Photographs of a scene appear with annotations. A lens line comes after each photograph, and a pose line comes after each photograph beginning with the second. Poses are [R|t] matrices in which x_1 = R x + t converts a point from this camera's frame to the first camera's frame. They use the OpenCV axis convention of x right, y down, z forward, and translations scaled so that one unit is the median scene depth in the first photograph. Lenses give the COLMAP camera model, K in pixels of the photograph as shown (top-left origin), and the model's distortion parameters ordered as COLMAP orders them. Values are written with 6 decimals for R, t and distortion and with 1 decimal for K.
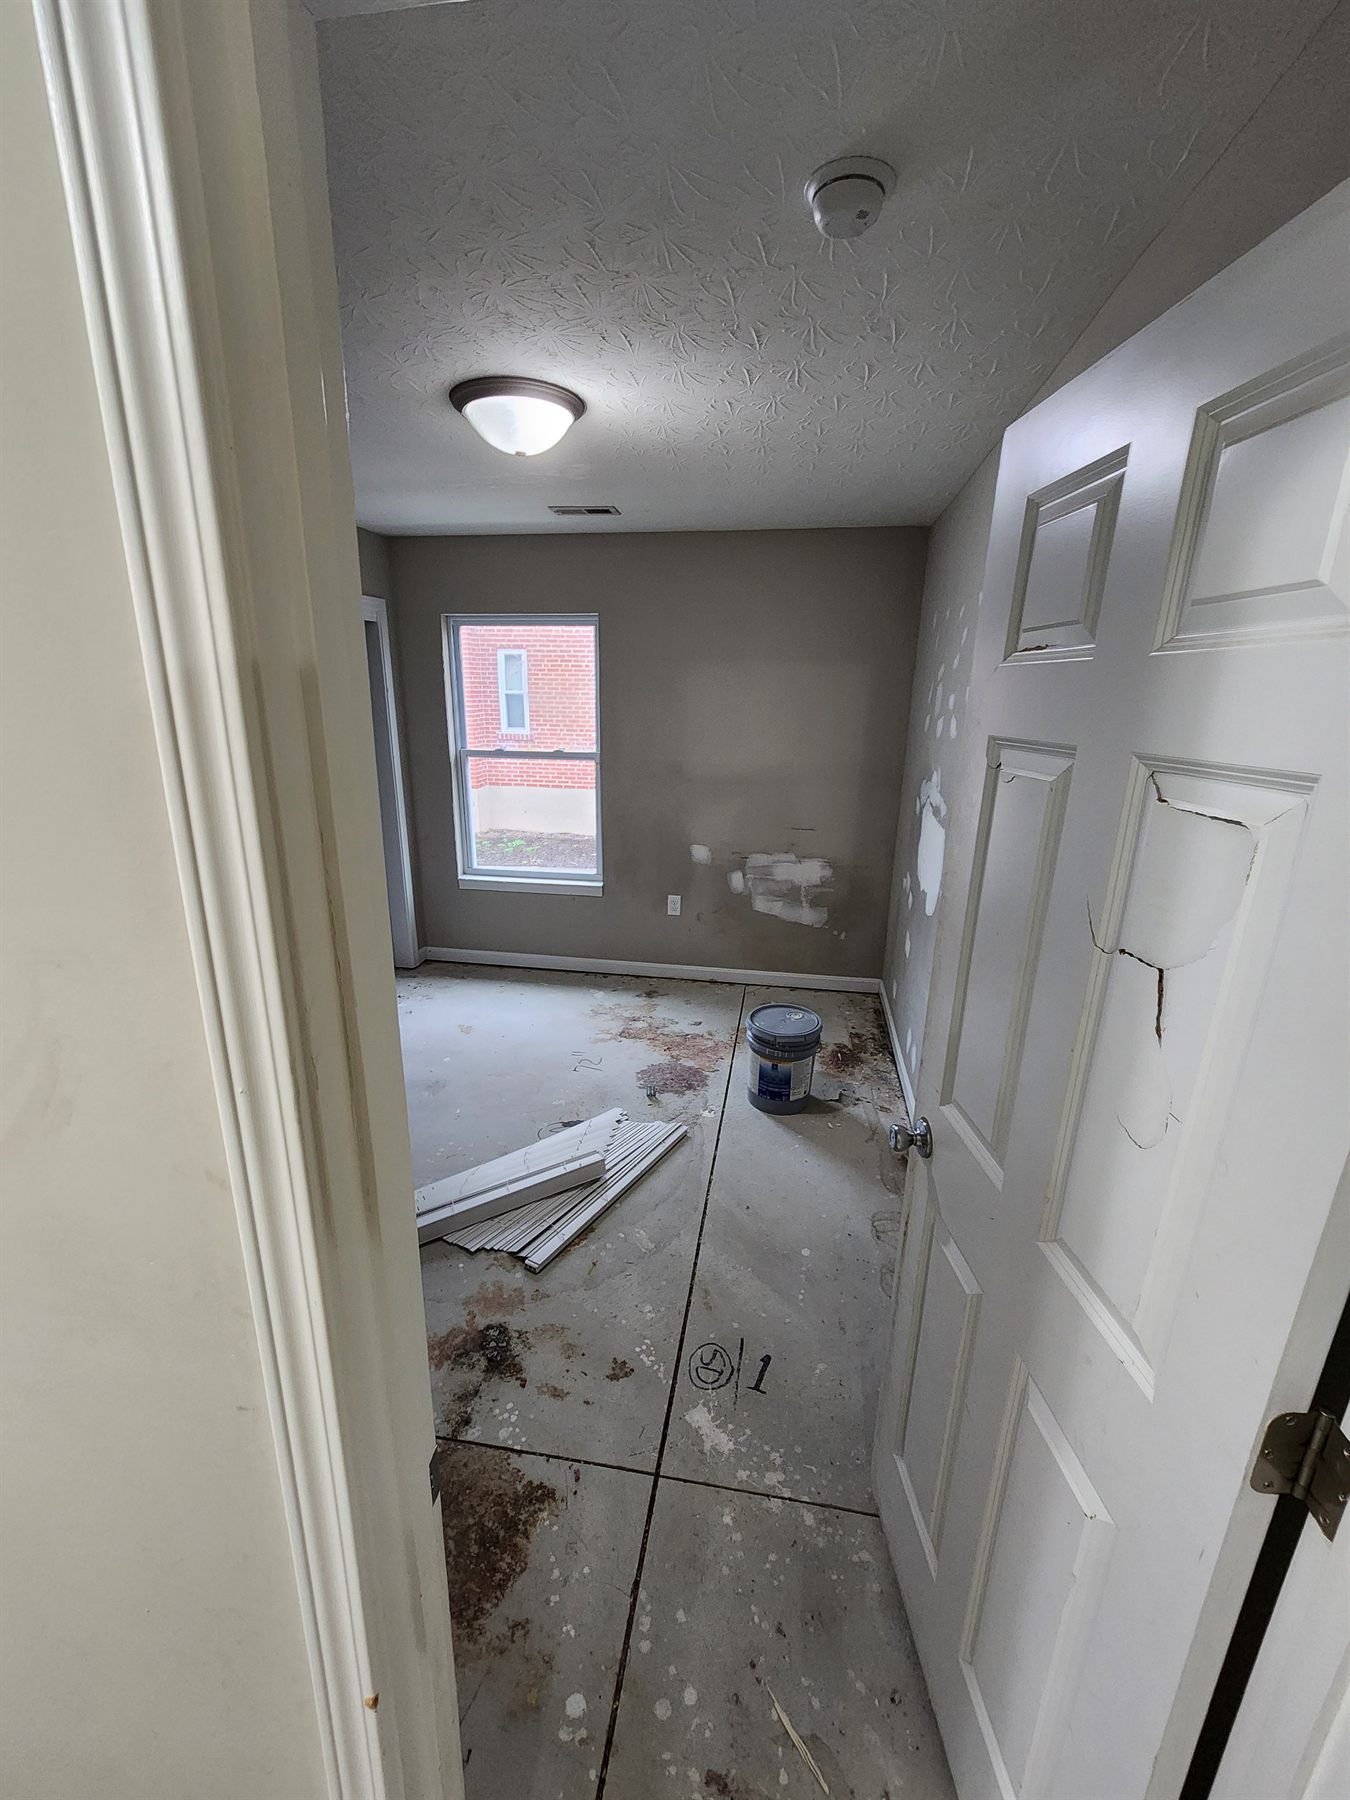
lens RADIAL K [[748.9, 0, 678.3], [0, 748.9, 910.9], [0, 0, 1]] dist [0.001380, -0.000684]
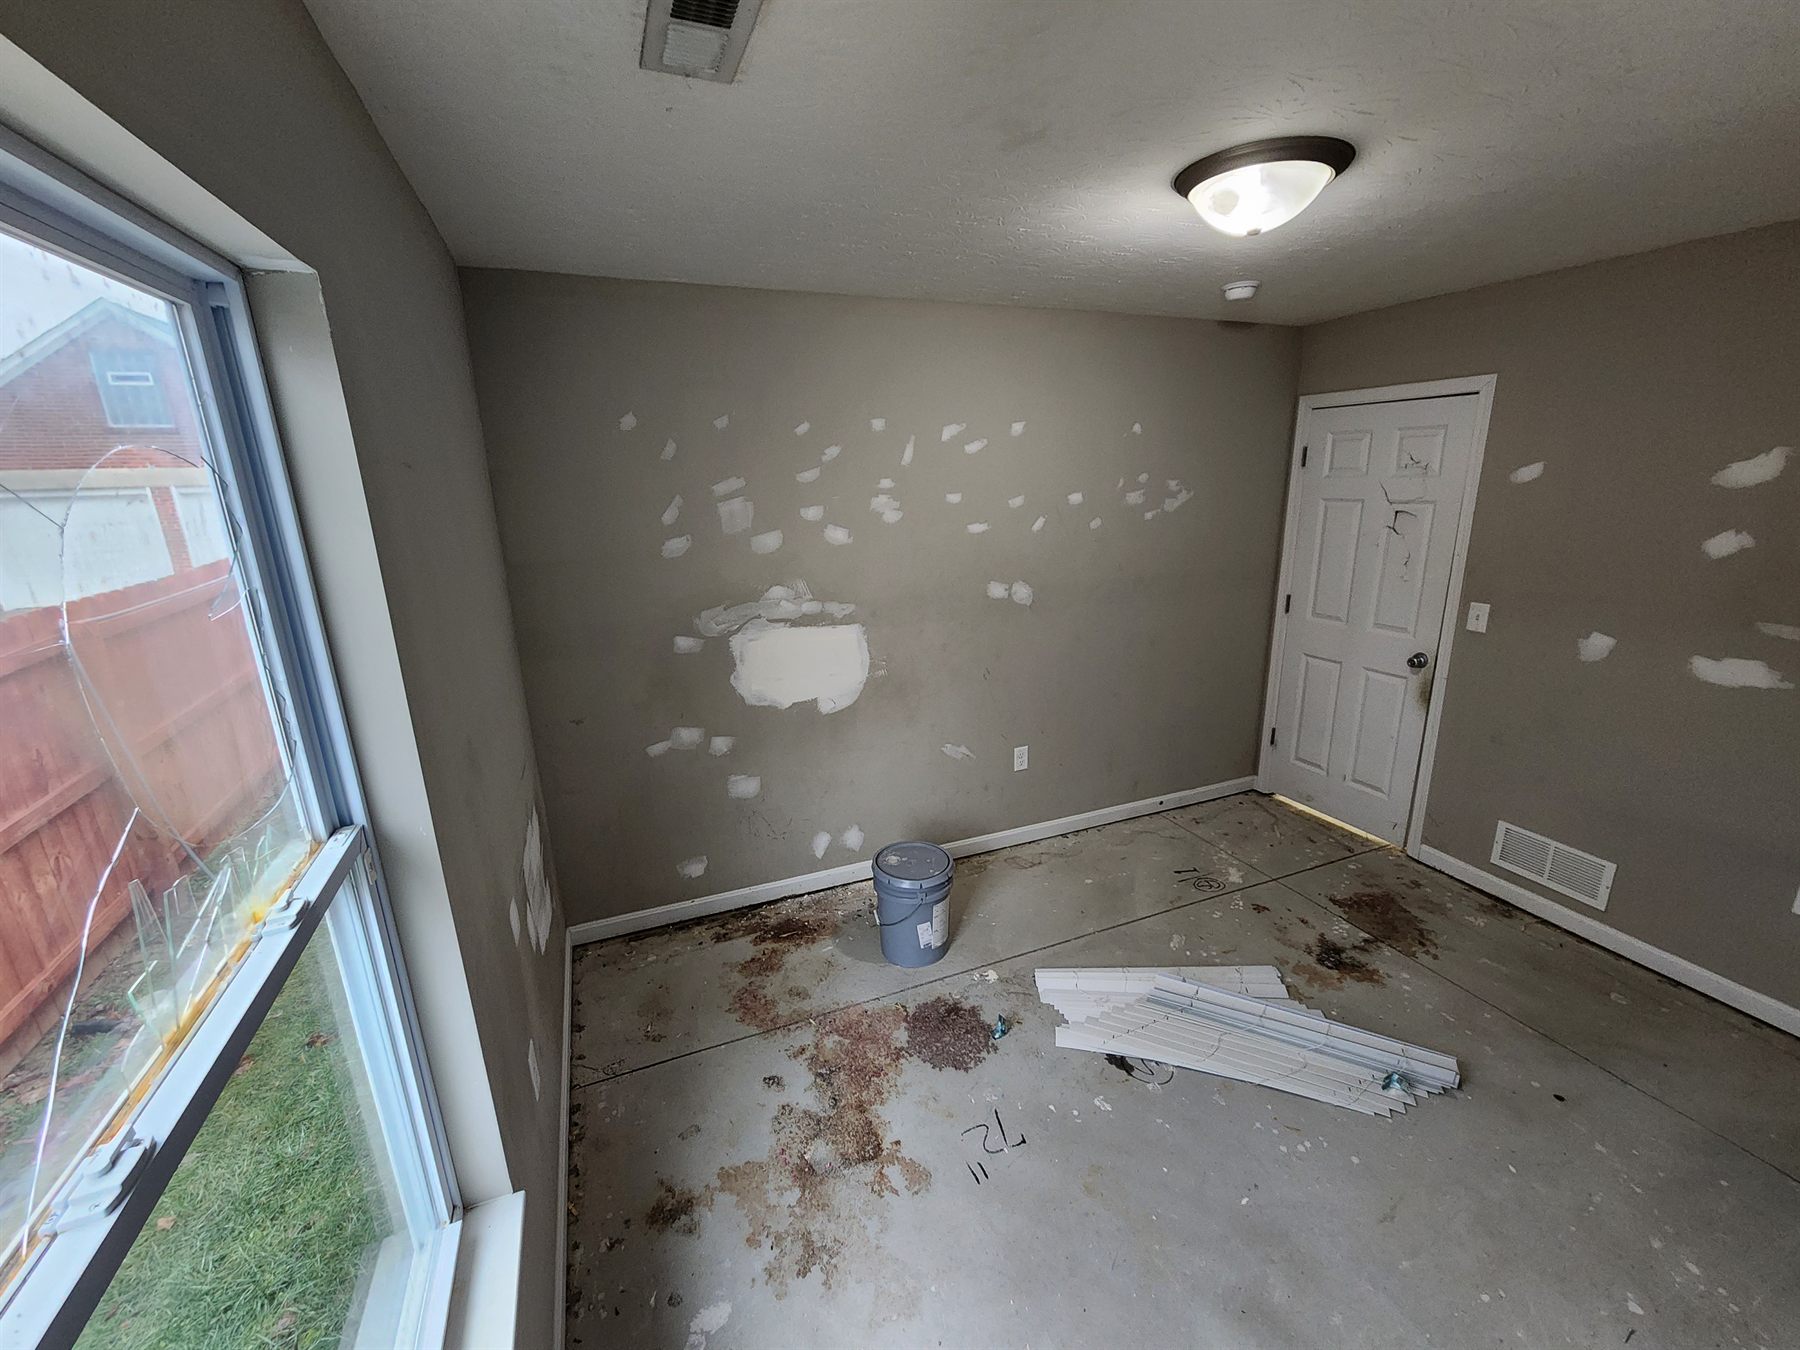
lens RADIAL K [[748.9, 0, 904.2], [0, 748.9, 678.1], [0, 0, 1]] dist [0.001380, -0.000684]
pose [[-0.531756, -0.228336, 0.815535, -0.538893], [0.253662, 0.875817, 0.410610, -0.420410], [-0.808017, 0.425214, -0.407801, 1.272327]]
